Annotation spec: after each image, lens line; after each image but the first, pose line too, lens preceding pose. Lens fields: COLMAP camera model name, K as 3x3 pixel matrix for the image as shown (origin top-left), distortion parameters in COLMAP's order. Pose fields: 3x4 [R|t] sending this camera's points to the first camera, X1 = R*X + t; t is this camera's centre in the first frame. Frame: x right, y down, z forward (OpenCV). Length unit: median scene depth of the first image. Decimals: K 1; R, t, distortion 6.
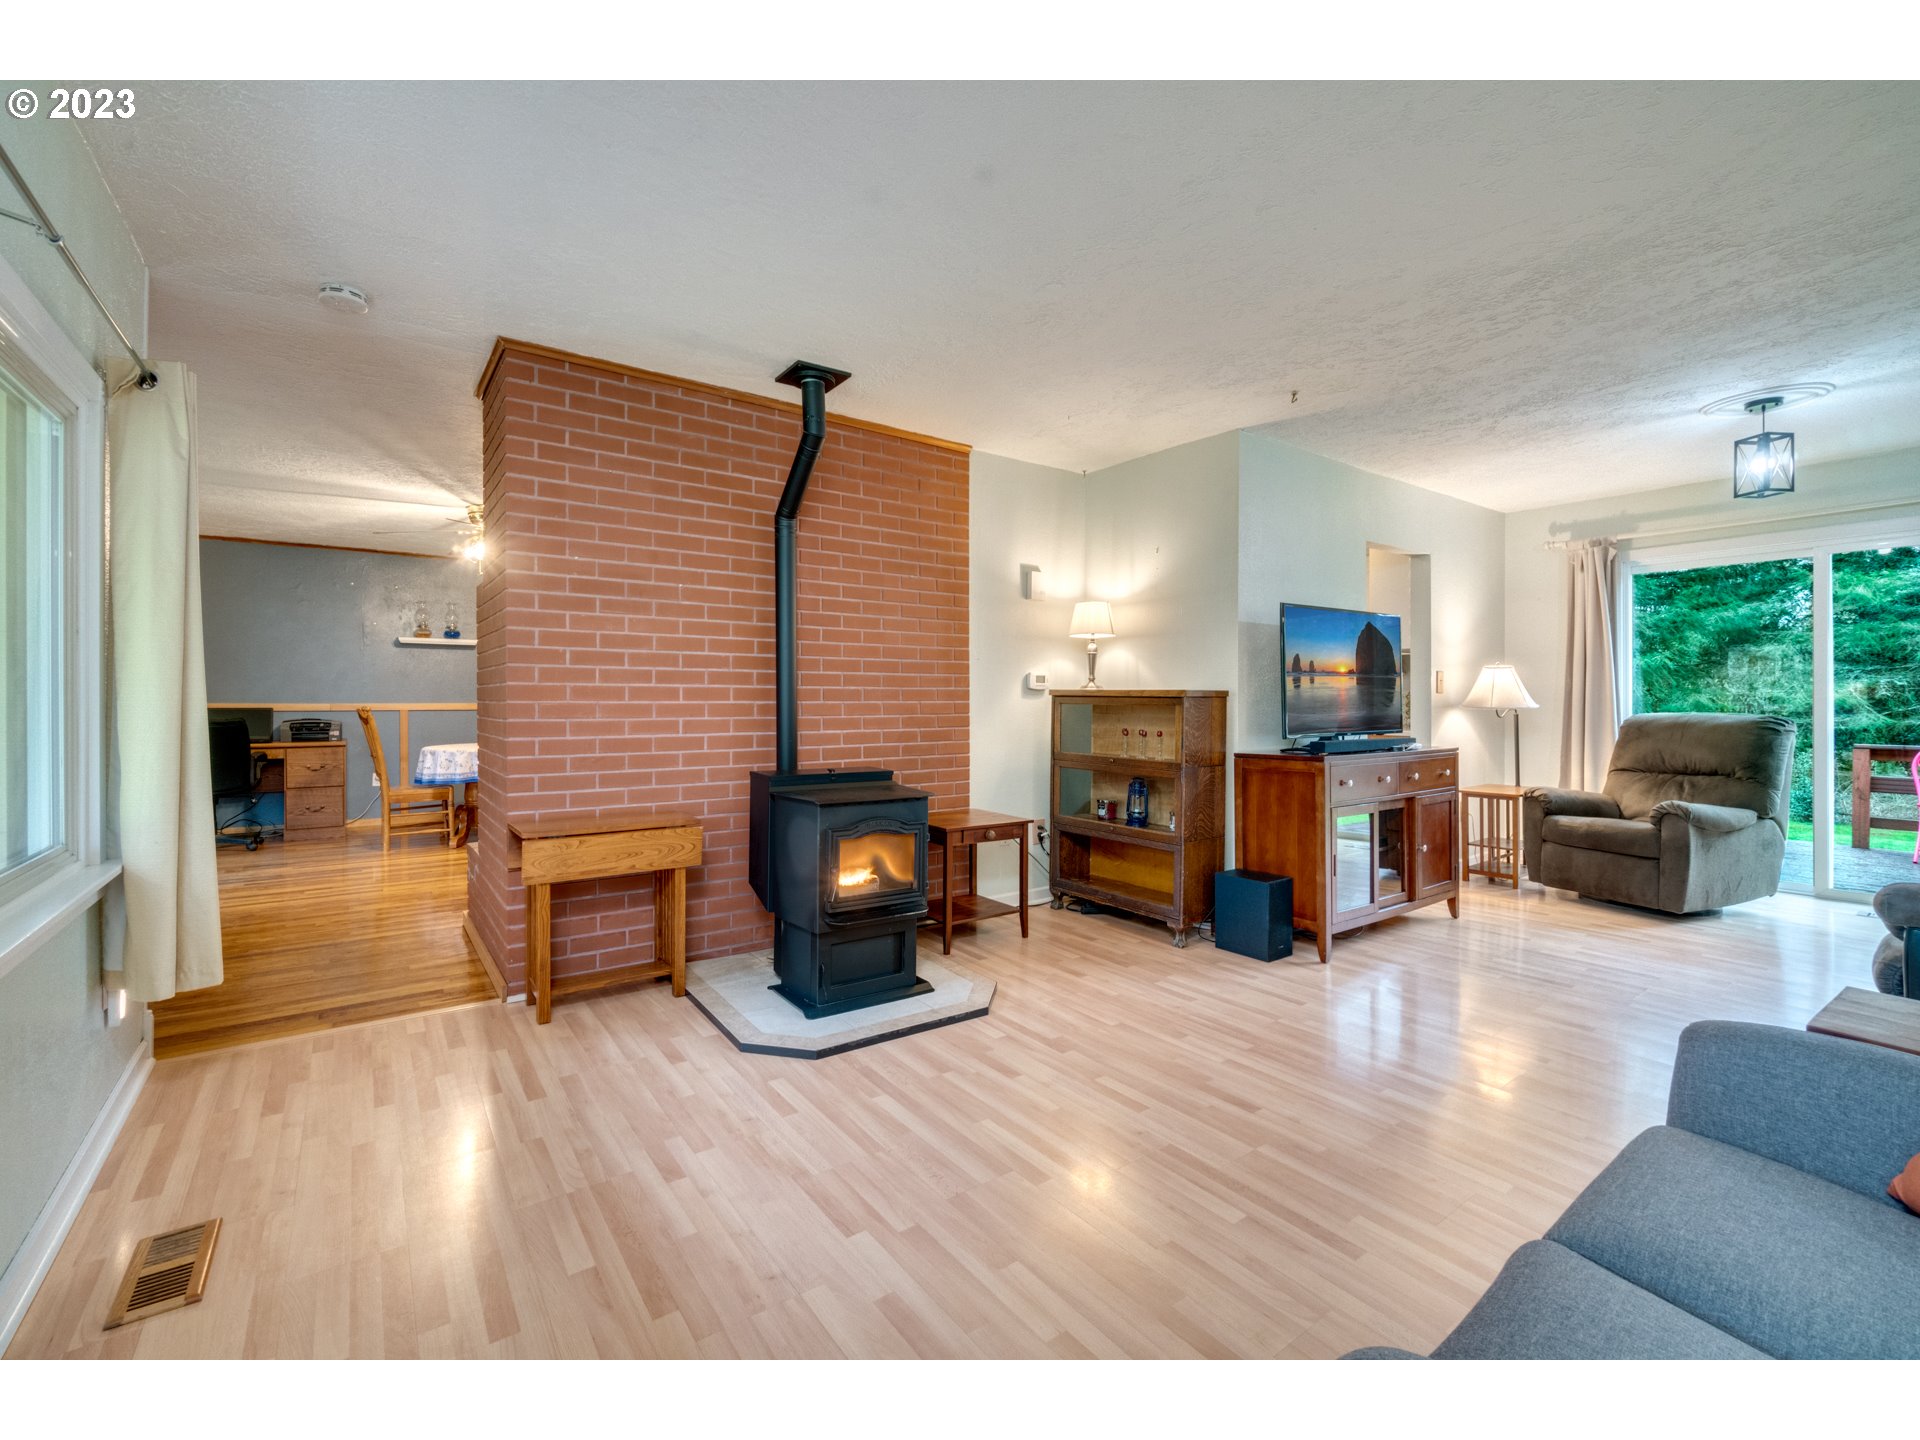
lens RADIAL K [[830.1, 0, 941.6], [0, 830.1, 710.8], [0, 0, 1]] dist [-0.002616, -0.000850]
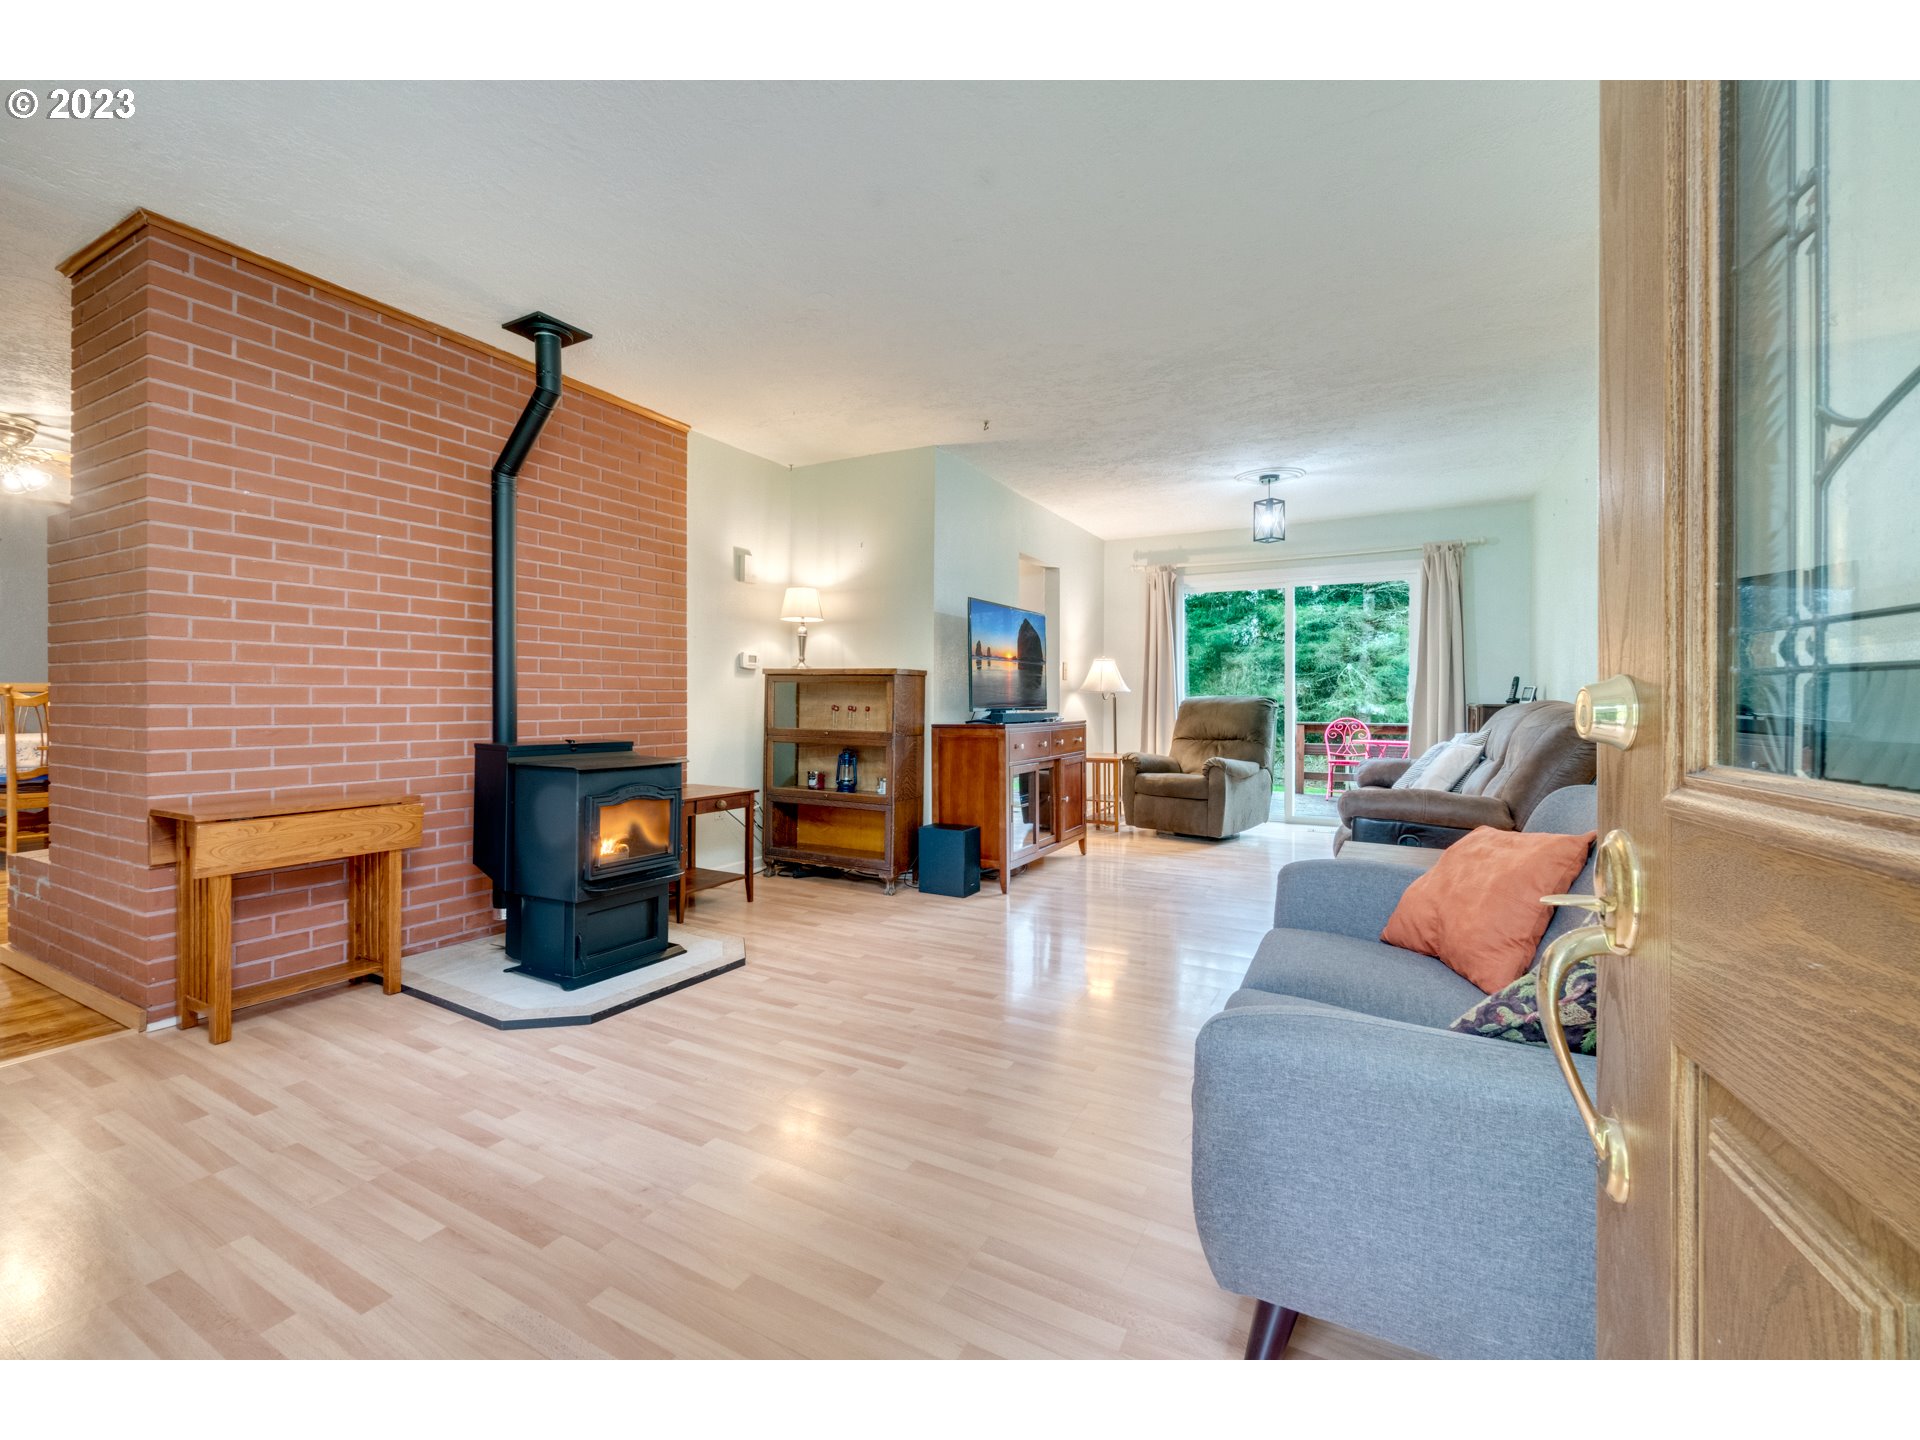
lens RADIAL K [[830.1, 0, 941.6], [0, 830.1, 710.8], [0, 0, 1]] dist [-0.002616, -0.000850]
pose [[0.900419, -0.001226, 0.435021, -0.152897], [0.000489, 0.999998, 0.001805, 0.032731], [-0.435023, -0.001412, 0.900418, -0.057133]]
